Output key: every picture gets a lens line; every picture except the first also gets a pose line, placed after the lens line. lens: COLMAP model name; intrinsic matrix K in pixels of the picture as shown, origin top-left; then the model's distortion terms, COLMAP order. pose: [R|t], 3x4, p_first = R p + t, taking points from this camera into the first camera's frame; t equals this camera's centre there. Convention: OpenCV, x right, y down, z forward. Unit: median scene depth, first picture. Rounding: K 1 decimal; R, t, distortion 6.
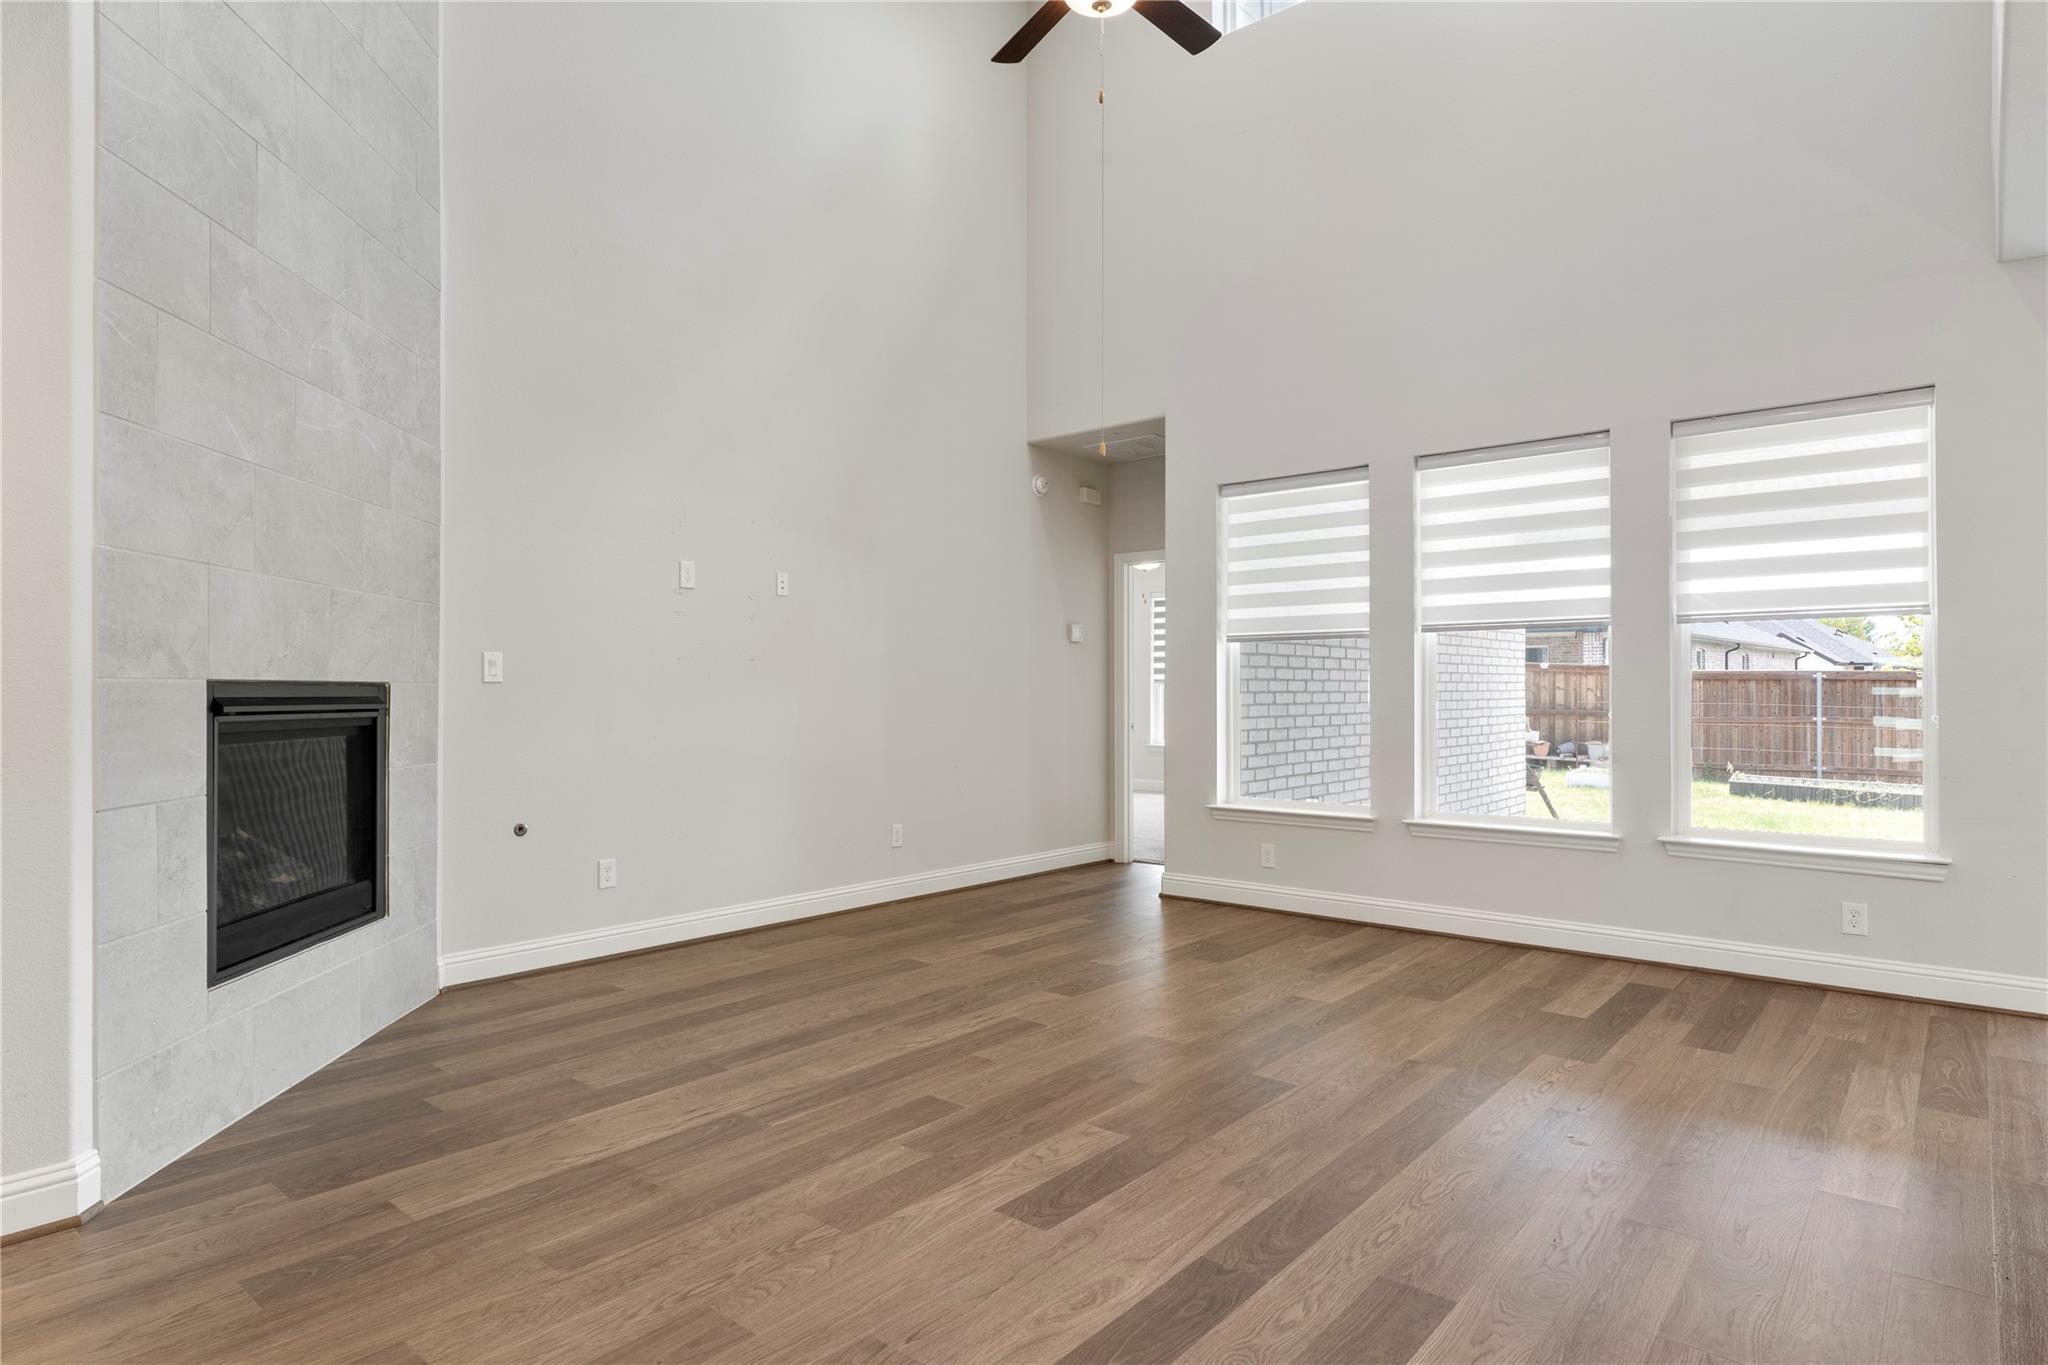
lens RADIAL K [[1128.8, 0, 1025.0], [0, 1128.8, 691.2], [0, 0, 1]] dist [-0.006564, -0.000096]
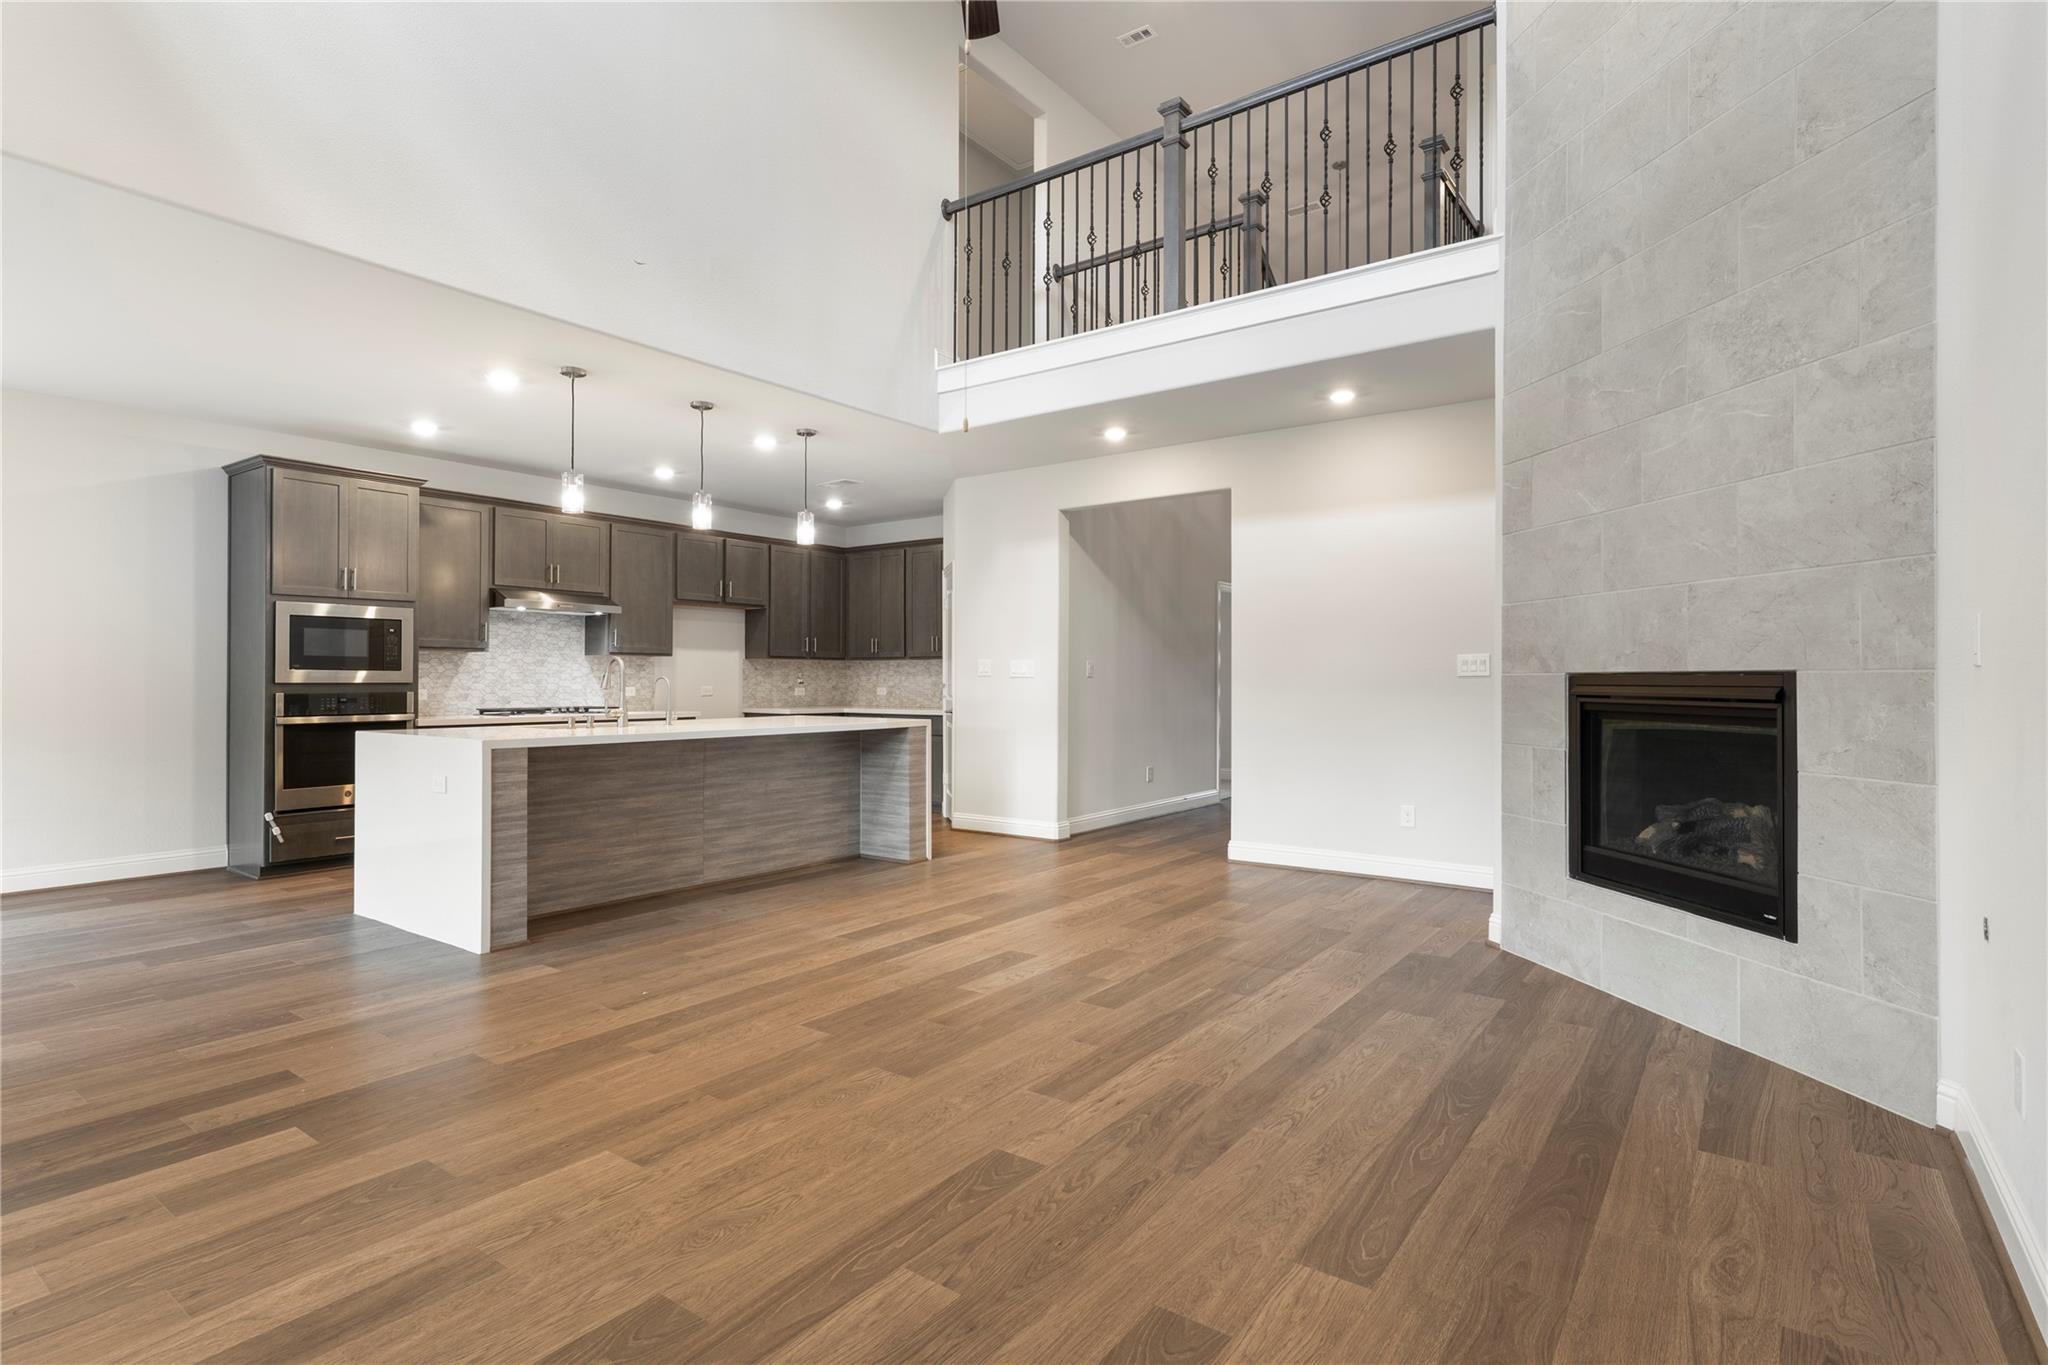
lens RADIAL K [[1019.8, 0, 1010.4], [0, 1019.8, 687.4], [0, 0, 1]] dist [-0.001095, -0.003853]
pose [[-0.998382, -0.000816, -0.056858, 0.079298], [-0.001199, 0.999977, 0.006706, 0.000504], [0.056851, 0.006763, -0.998360, 1.845330]]
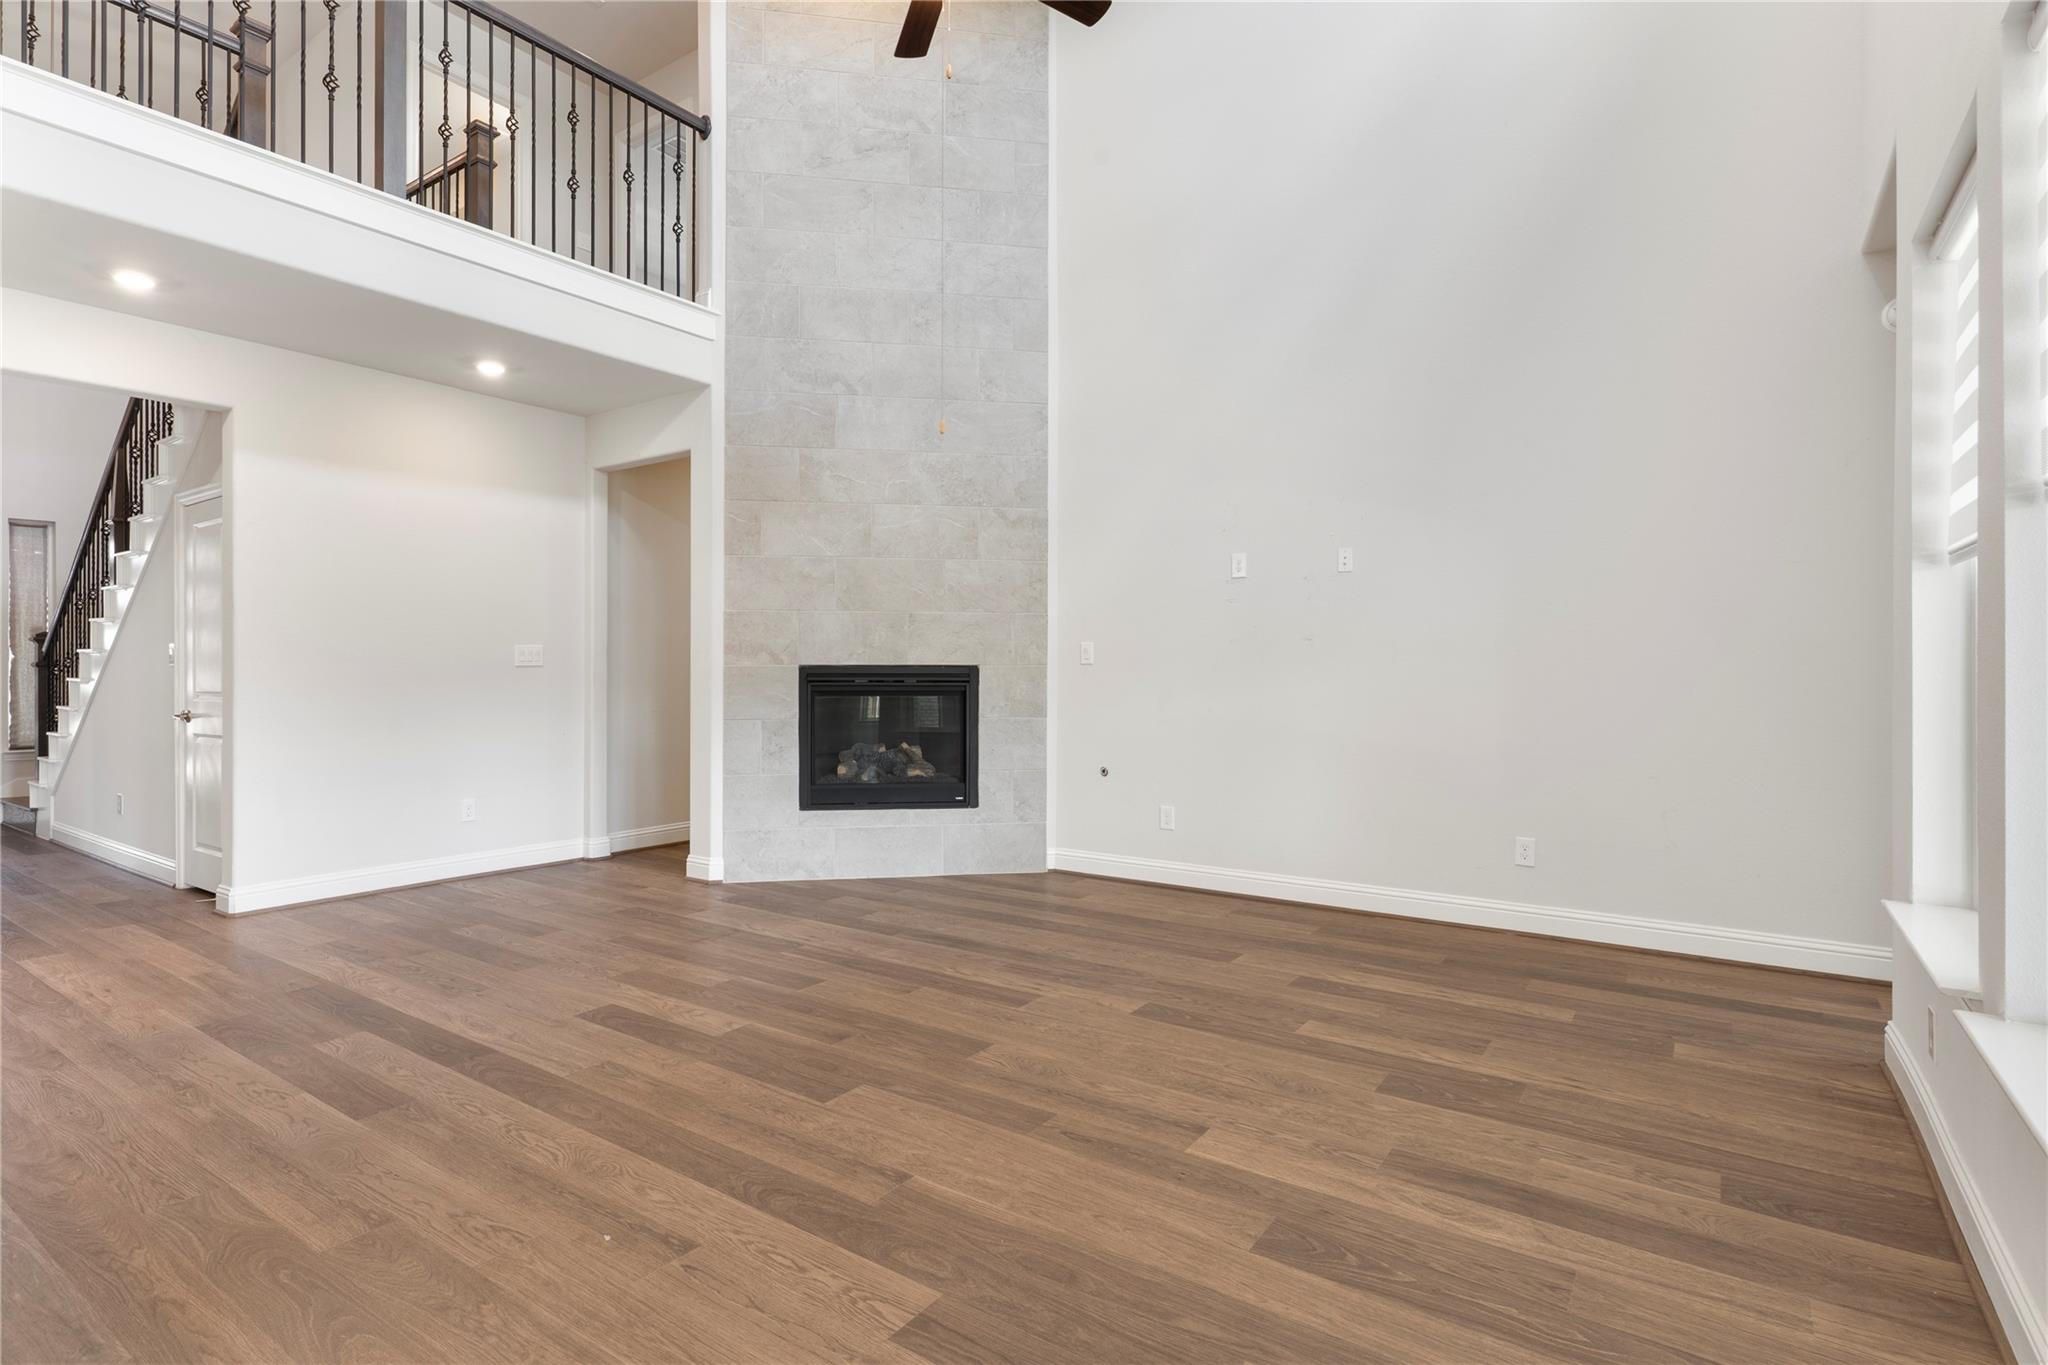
lens RADIAL K [[1019.8, 0, 1006.7], [0, 1019.8, 667.4], [0, 0, 1]] dist [-0.001095, -0.003853]
pose [[0.082938, -0.004318, -0.996545, 0.969710], [-0.000353, 0.999990, -0.004362, 0.002498], [0.996555, 0.000713, 0.082935, 0.974796]]
